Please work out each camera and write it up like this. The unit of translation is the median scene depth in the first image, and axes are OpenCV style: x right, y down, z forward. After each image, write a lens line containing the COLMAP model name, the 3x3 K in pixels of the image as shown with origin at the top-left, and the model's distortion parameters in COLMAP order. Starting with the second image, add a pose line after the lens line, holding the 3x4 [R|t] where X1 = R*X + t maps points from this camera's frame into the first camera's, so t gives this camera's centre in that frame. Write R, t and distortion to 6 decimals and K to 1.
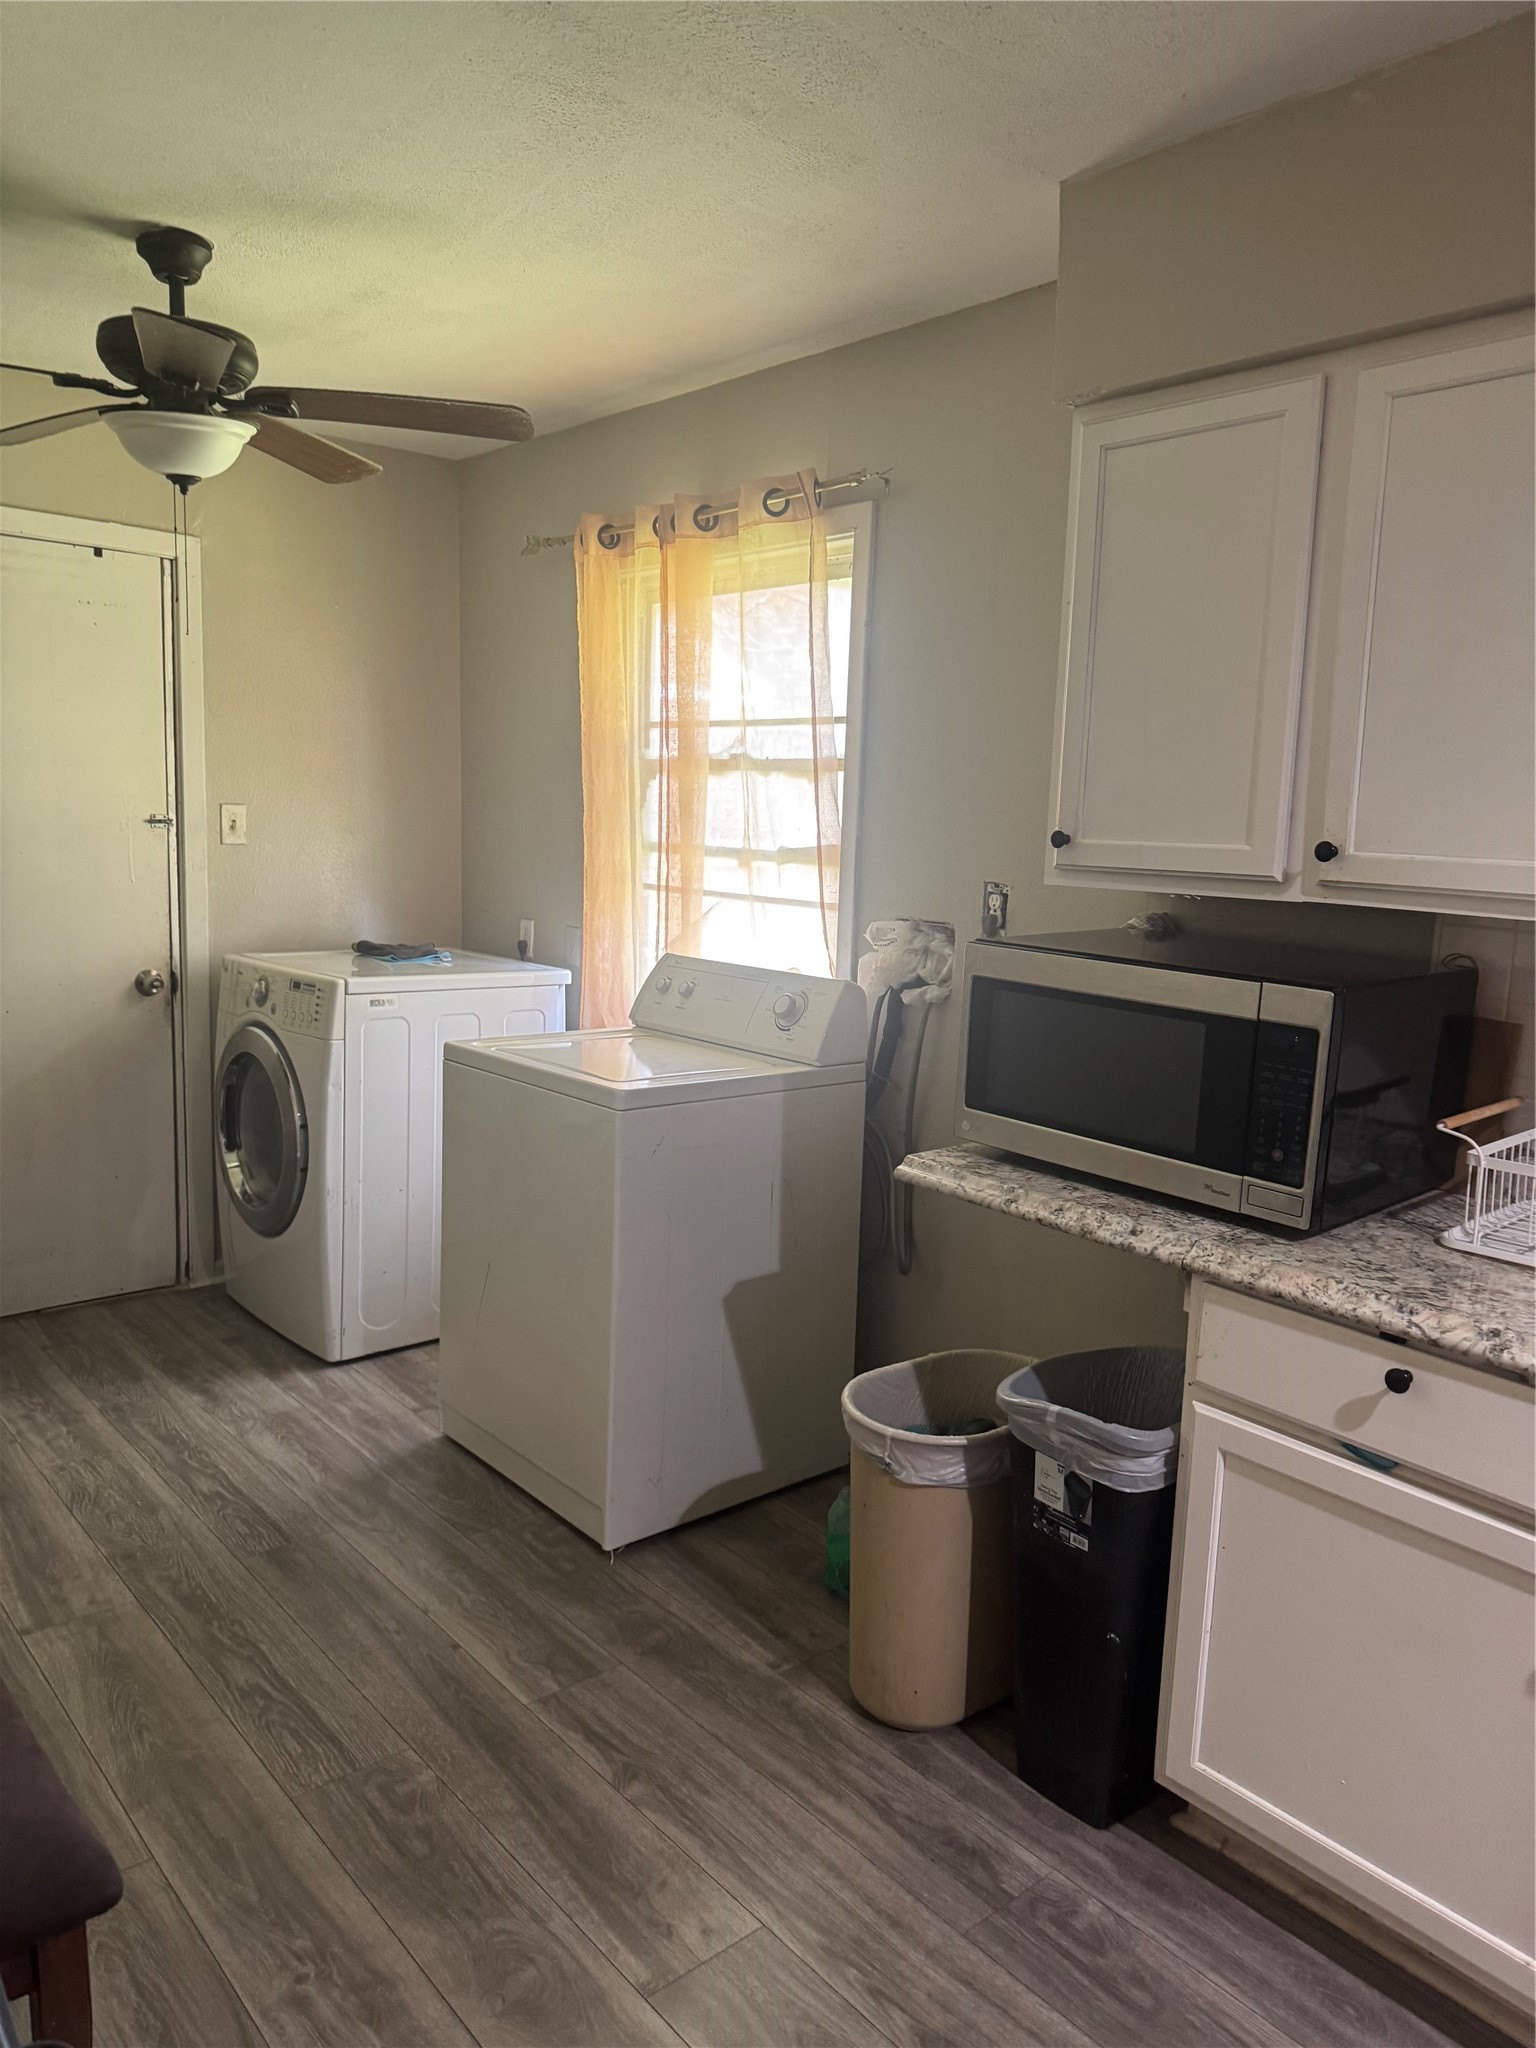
lens RADIAL K [[1448.3, 0, 767.8], [0, 1448.3, 982.9], [0, 0, 1]] dist [-0.003883, -0.002640]
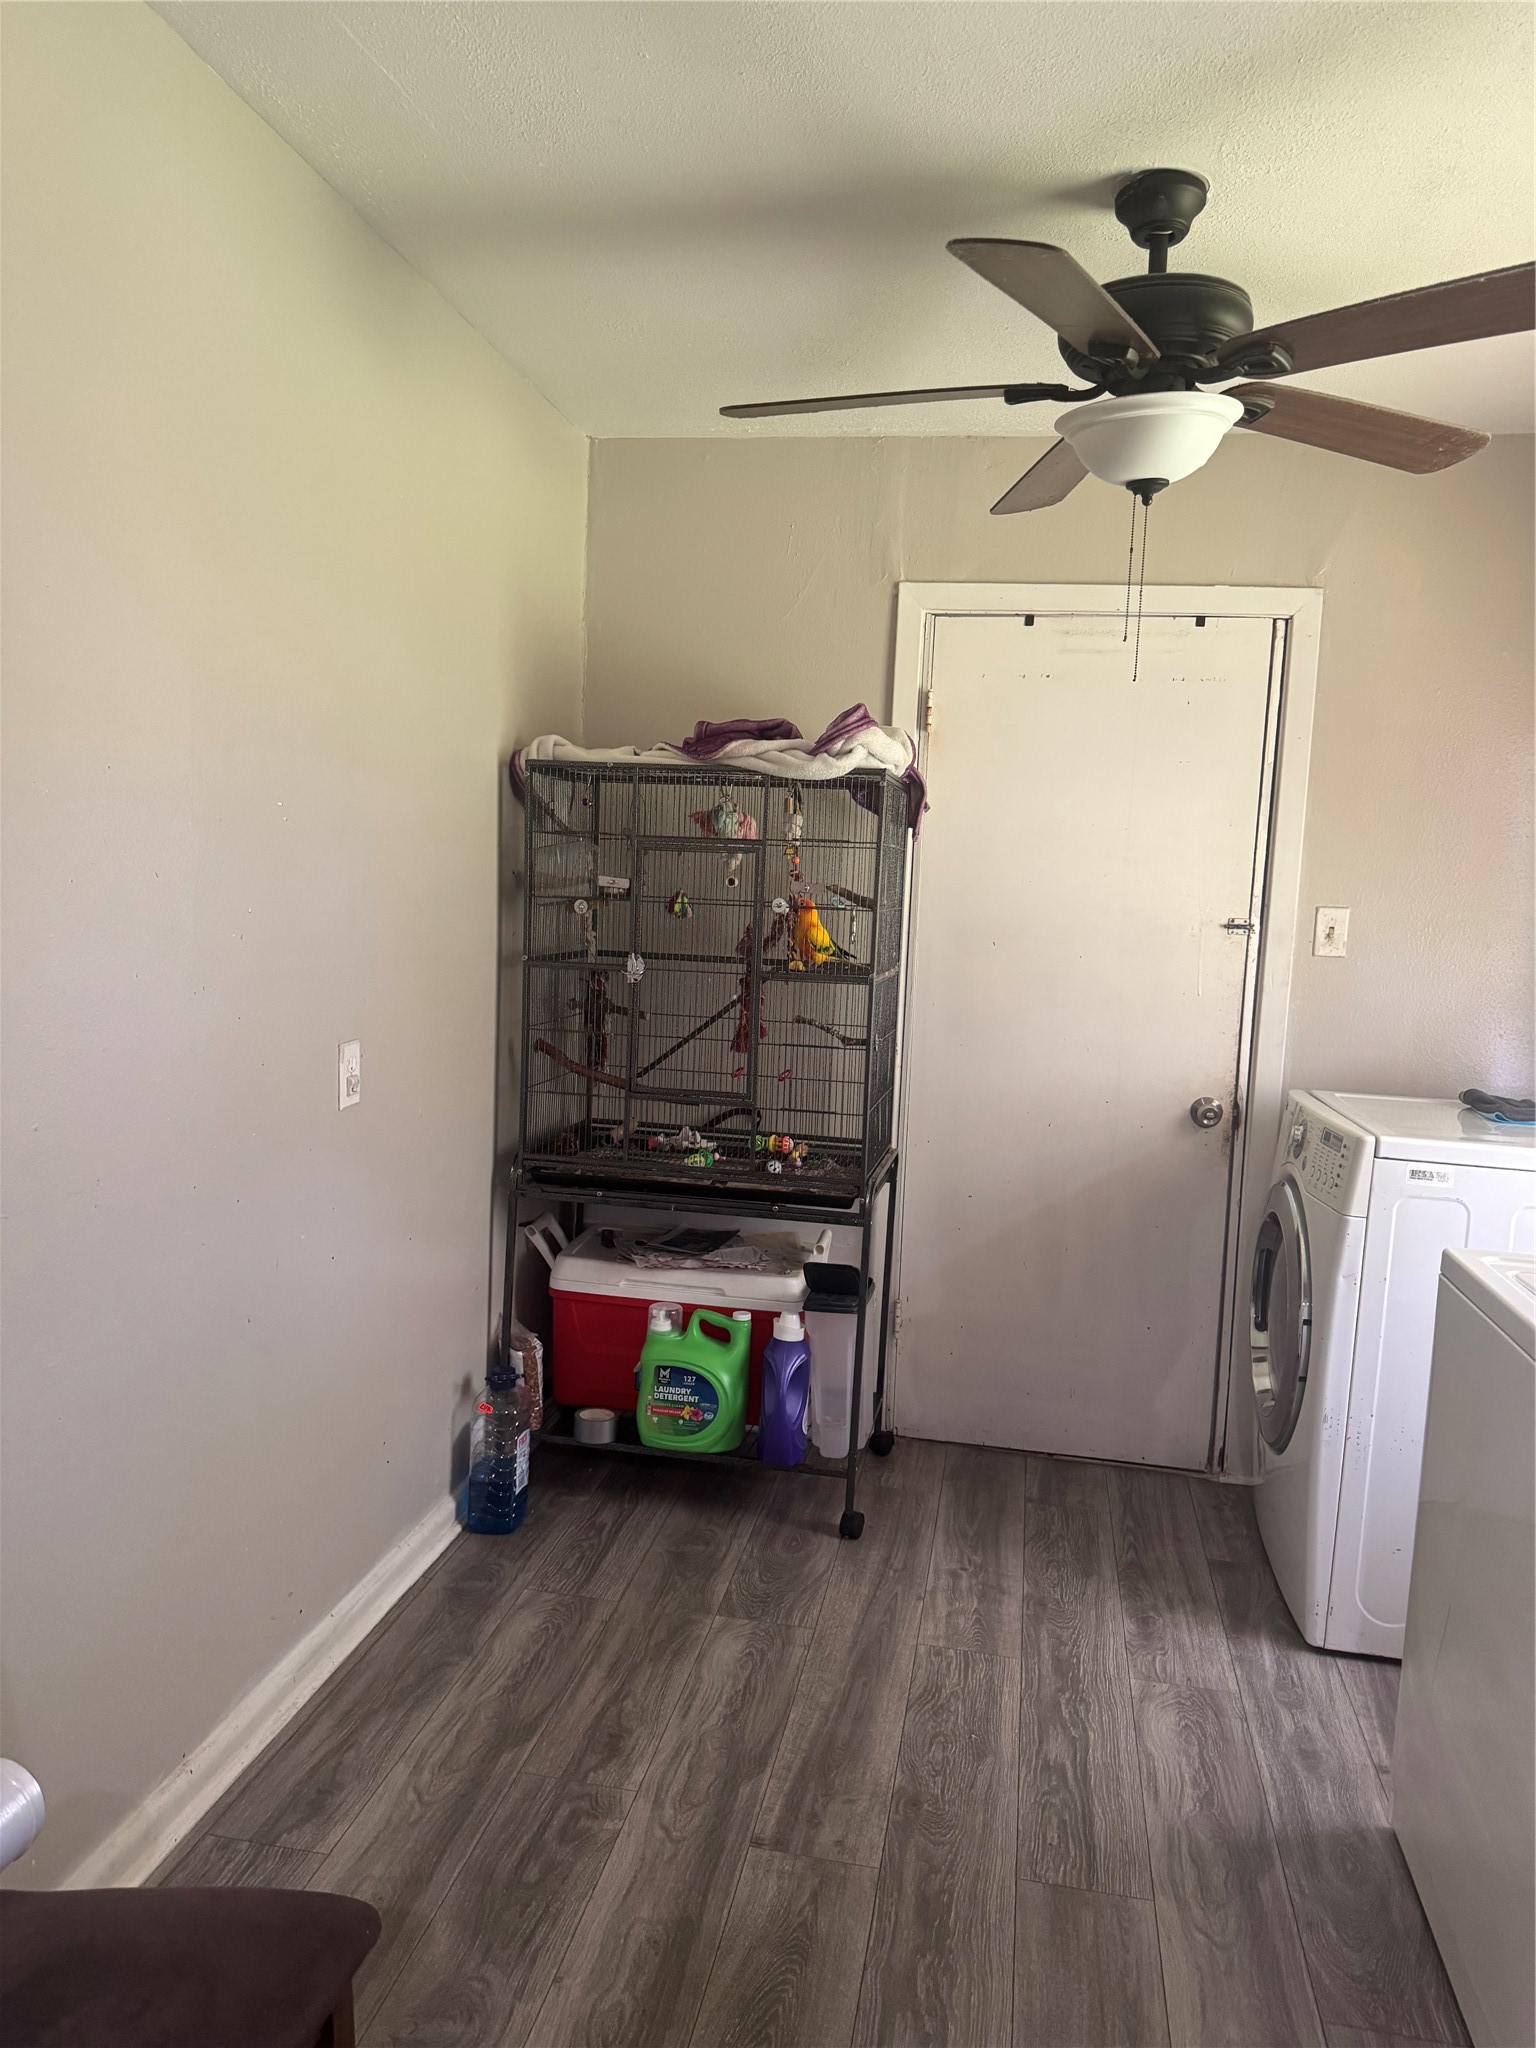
lens RADIAL K [[1446.7, 0, 768.0], [0, 1446.7, 1024.0], [0, 0, 1]] dist [0.041135, -0.052900]
pose [[0.624126, 0.068058, -0.778354, 0.092081], [-0.116026, 0.993227, -0.006189, -0.019948], [0.772661, 0.094172, 0.627795, 0.299722]]
